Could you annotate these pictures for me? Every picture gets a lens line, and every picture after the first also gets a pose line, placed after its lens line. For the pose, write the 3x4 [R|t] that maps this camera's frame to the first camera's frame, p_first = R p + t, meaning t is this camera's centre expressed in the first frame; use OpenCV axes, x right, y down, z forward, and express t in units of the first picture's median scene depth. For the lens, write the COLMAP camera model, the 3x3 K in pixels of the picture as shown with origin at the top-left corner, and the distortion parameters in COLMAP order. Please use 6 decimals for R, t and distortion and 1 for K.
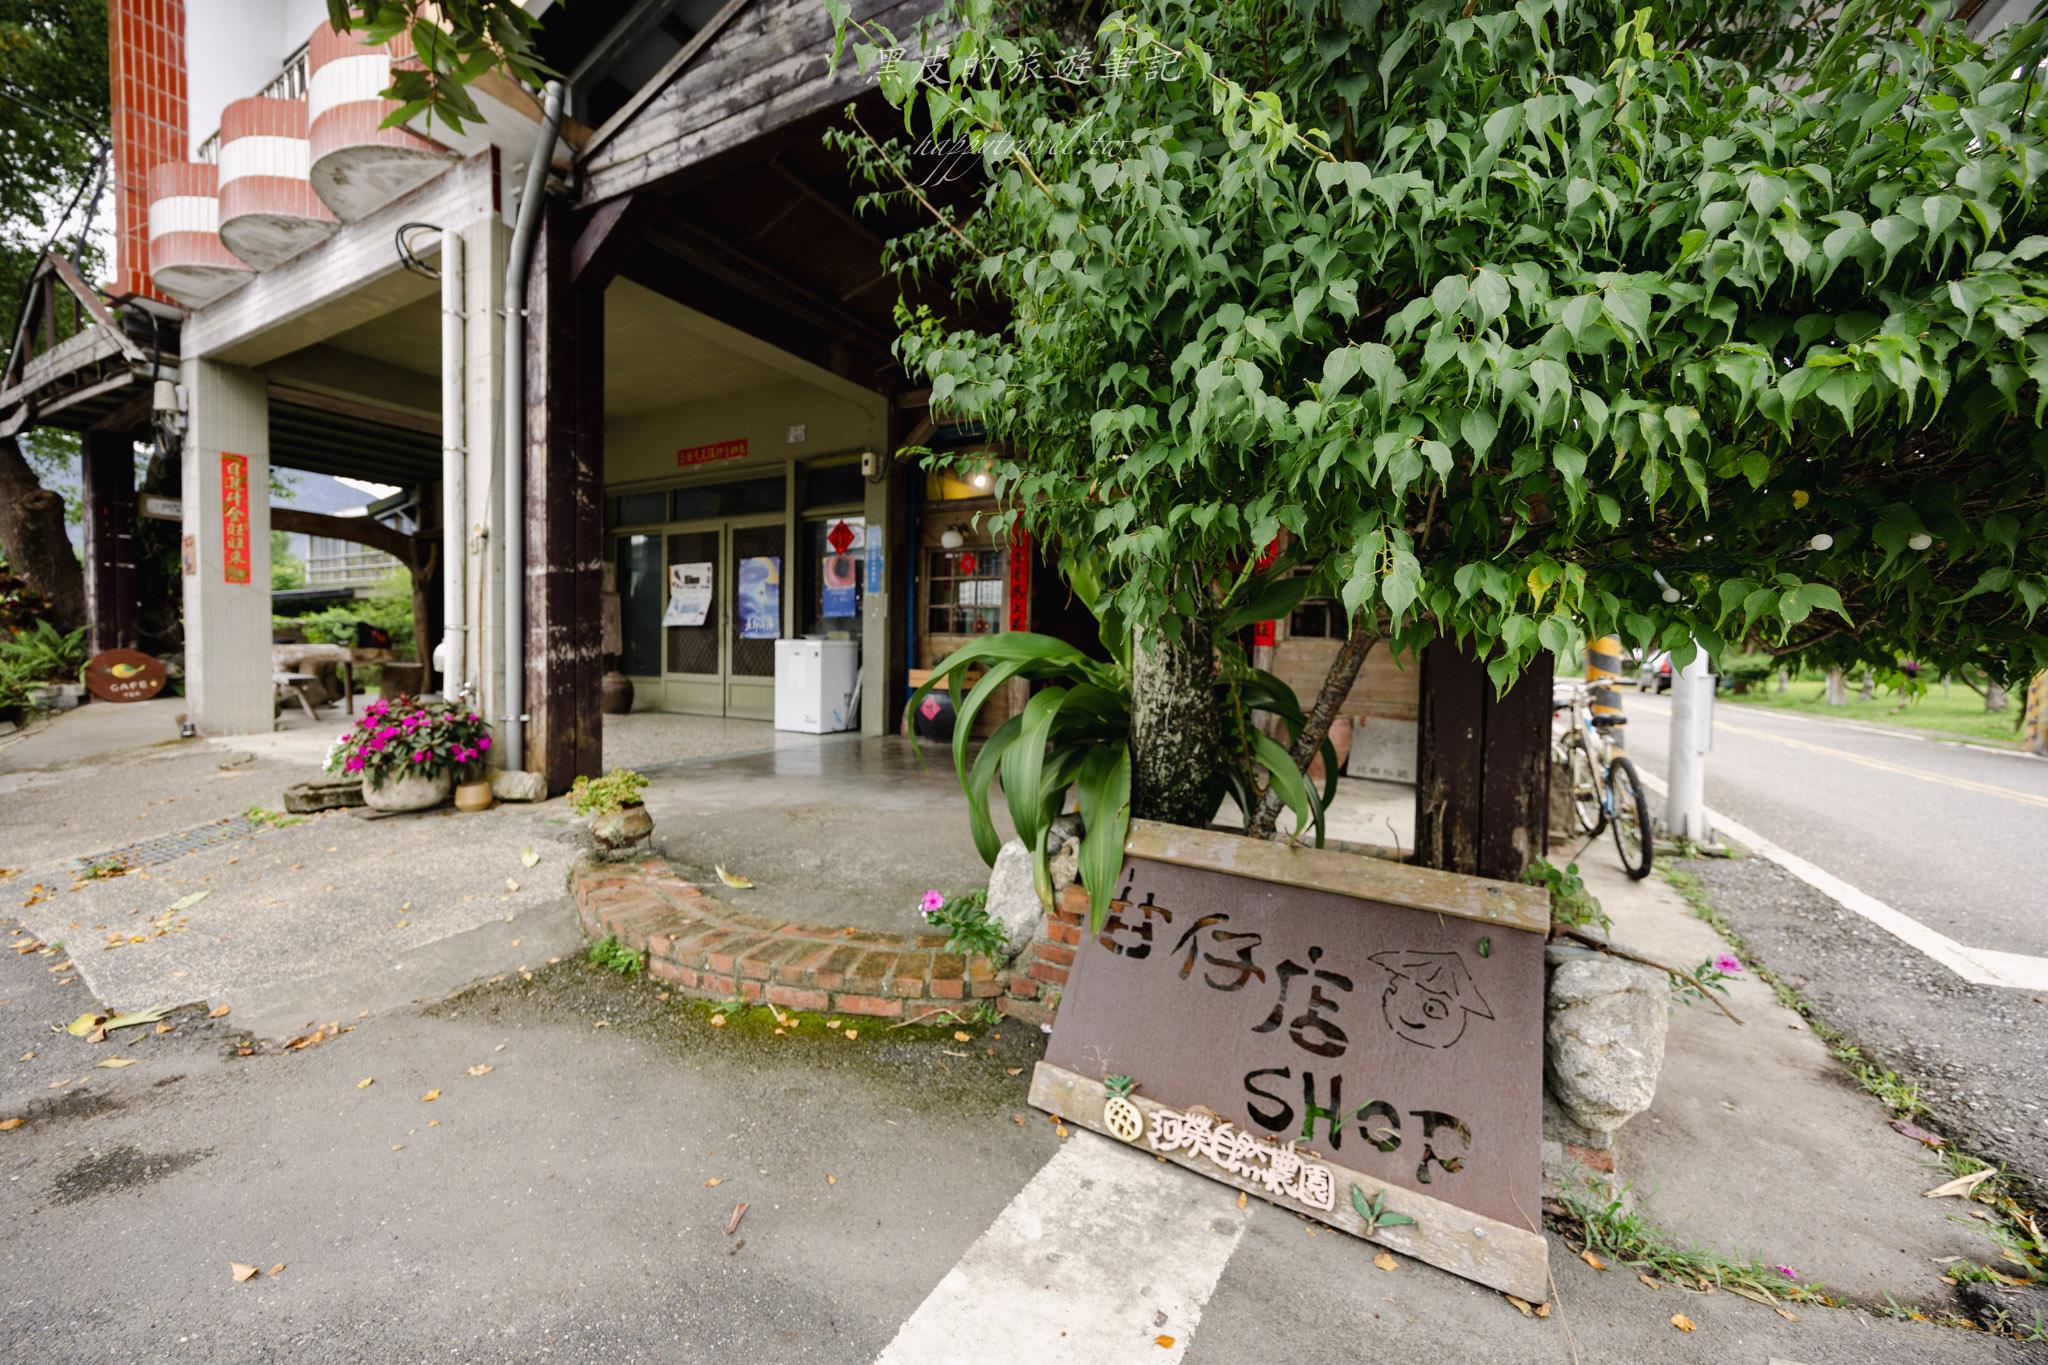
lens RADIAL K [[792.5, 0, 1013.0], [0, 792.5, 684.3], [0, 0, 1]] dist [-0.000376, 0.000019]
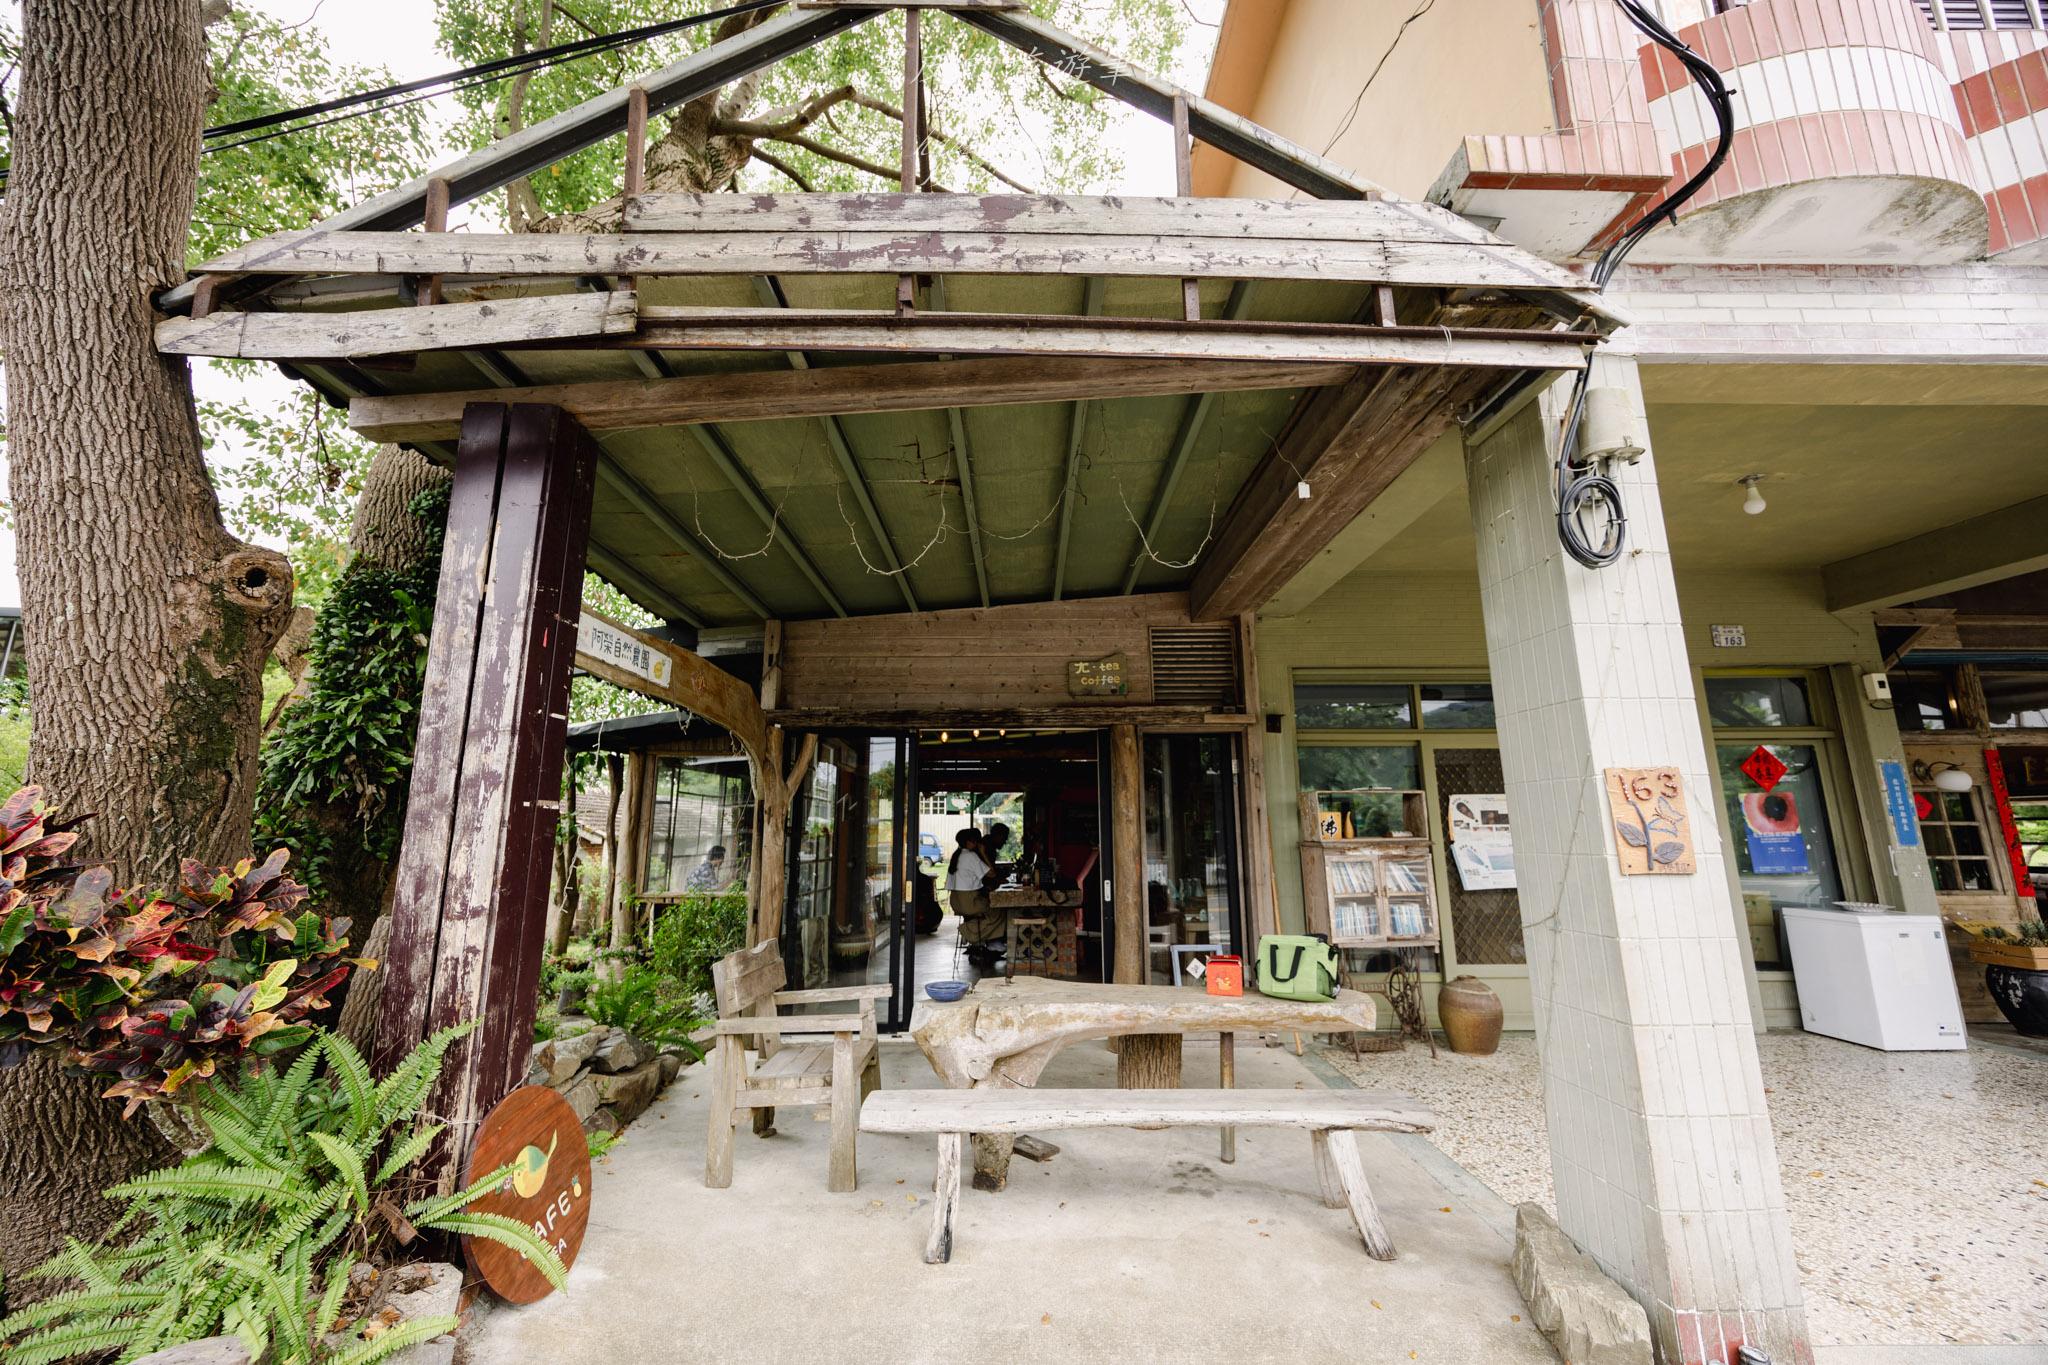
lens RADIAL K [[776.2, 0, 1024.0], [0, 776.2, 682.5], [0, 0, 1]] dist [-0.003606, -0.000068]
pose [[0.859739, 0.069125, 0.506034, -1.118156], [0.045426, 0.976522, -0.210571, -0.125446], [-0.508709, 0.204024, 0.836415, 0.613703]]
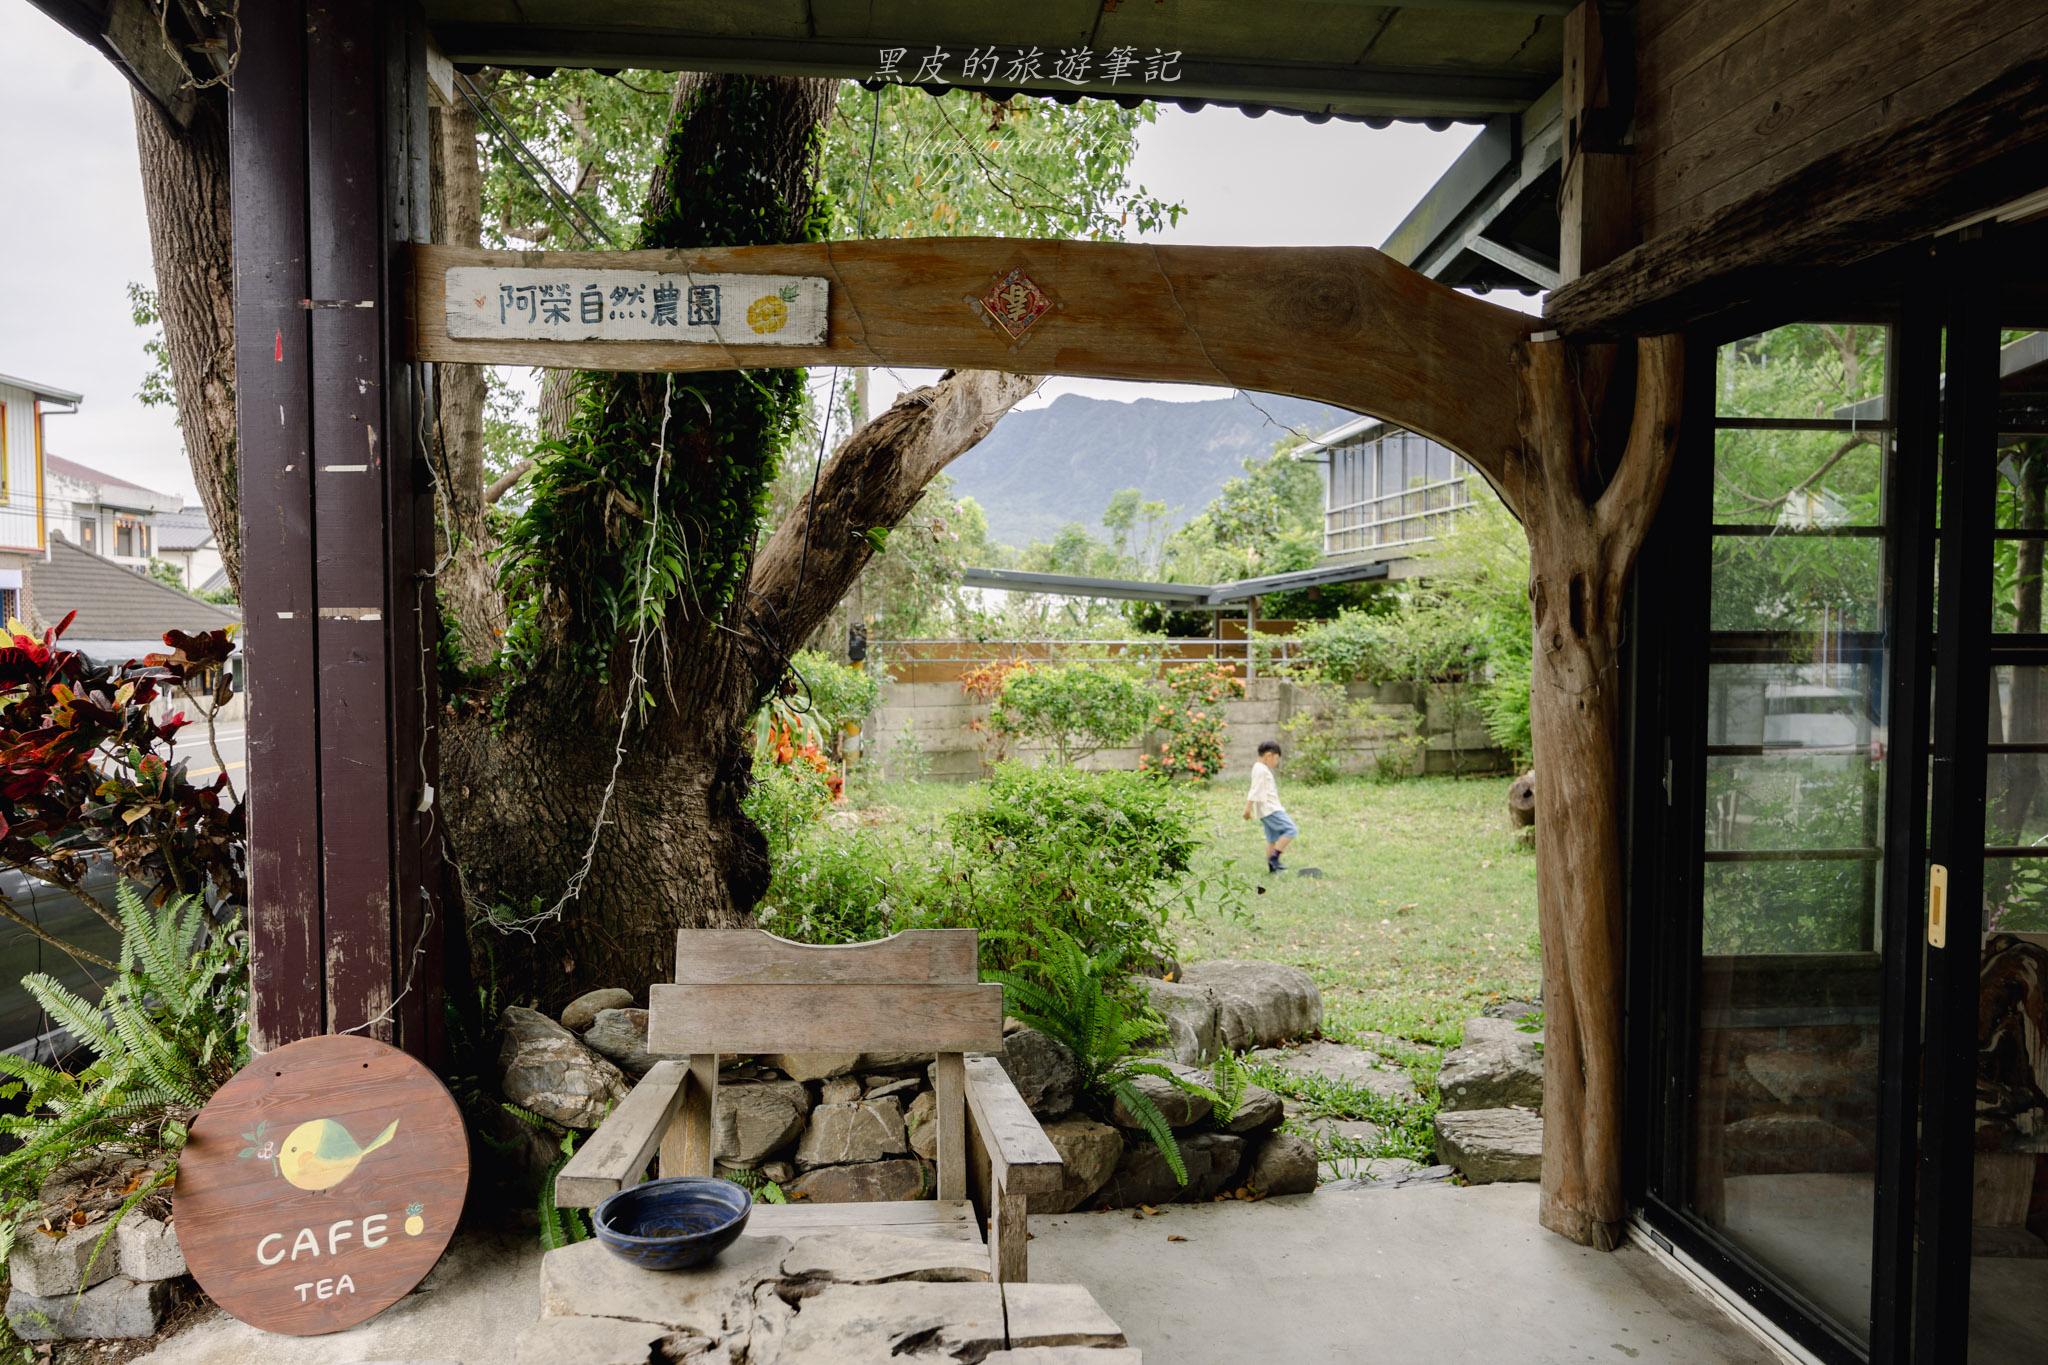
lens RADIAL K [[1404.3, 0, 1021.2], [0, 1404.3, 692.2], [0, 0, 1]] dist [-0.003712, 0.000459]
pose [[0.571819, 0.019328, -0.820152, -0.725300], [-0.019032, 0.999766, 0.010292, -0.139776], [0.820159, 0.009724, 0.572053, 0.932346]]
